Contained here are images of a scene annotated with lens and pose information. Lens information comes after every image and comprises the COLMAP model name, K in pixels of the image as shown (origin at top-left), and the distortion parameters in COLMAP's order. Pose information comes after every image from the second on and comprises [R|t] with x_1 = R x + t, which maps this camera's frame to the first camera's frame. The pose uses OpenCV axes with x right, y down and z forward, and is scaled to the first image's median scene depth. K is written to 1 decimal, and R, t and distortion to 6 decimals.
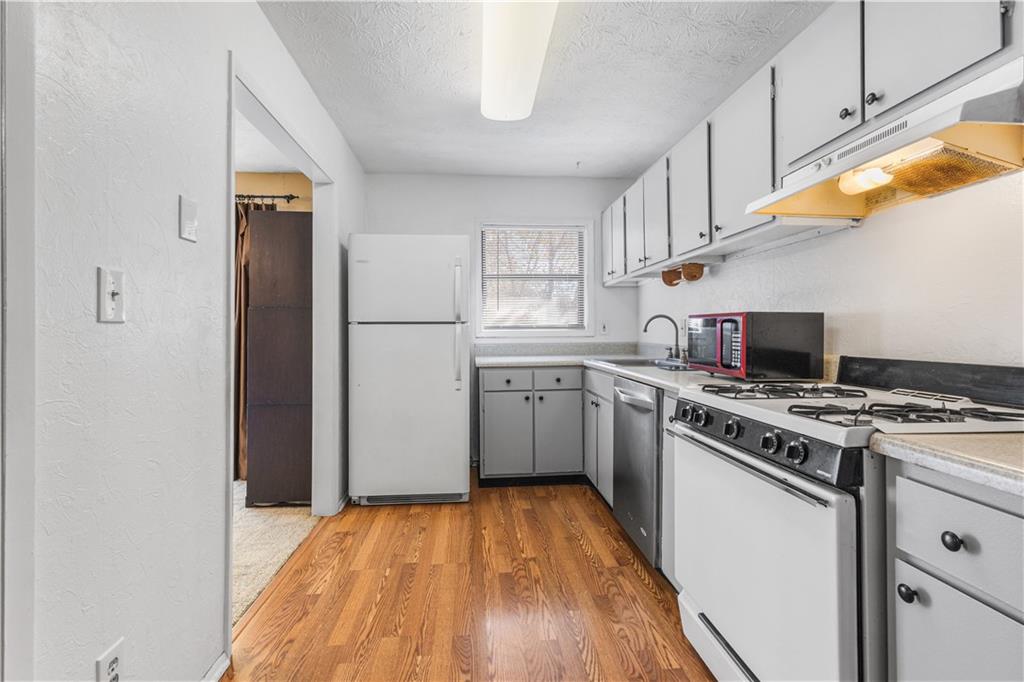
lens RADIAL K [[473.7, 0, 508.7], [0, 473.7, 331.3], [0, 0, 1]] dist [0.006424, -0.000837]
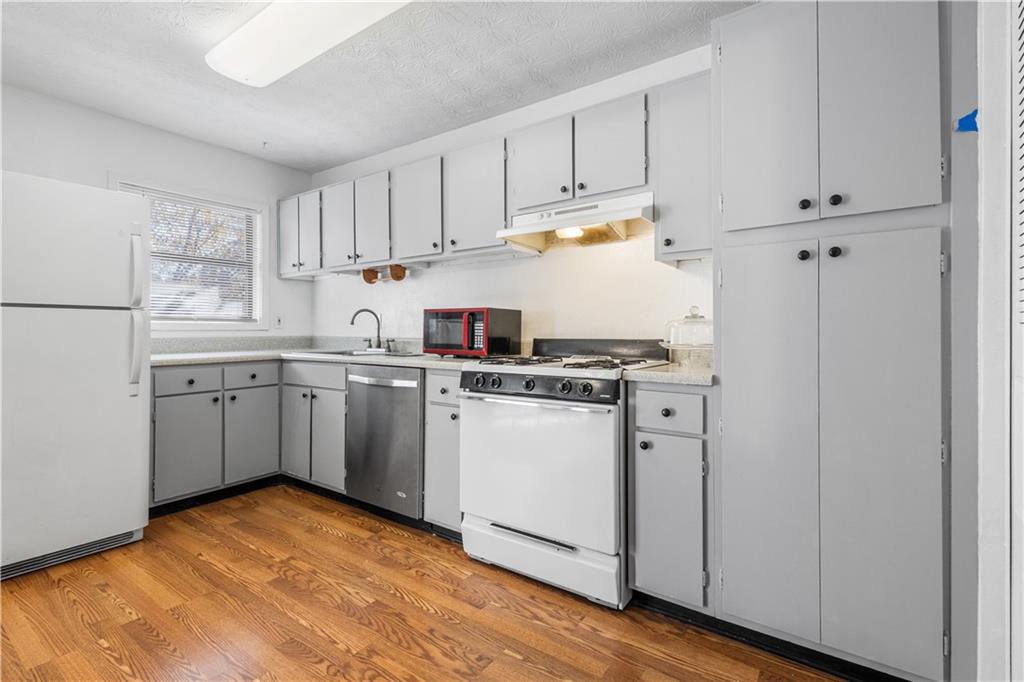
lens RADIAL K [[473.7, 0, 513.1], [0, 473.7, 330.6], [0, 0, 1]] dist [0.006424, -0.000837]
pose [[0.645748, 0.004838, 0.763535, -0.351888], [-0.003093, 0.999988, -0.003720, 0.021583], [-0.763544, 0.000041, 0.645756, 0.037084]]
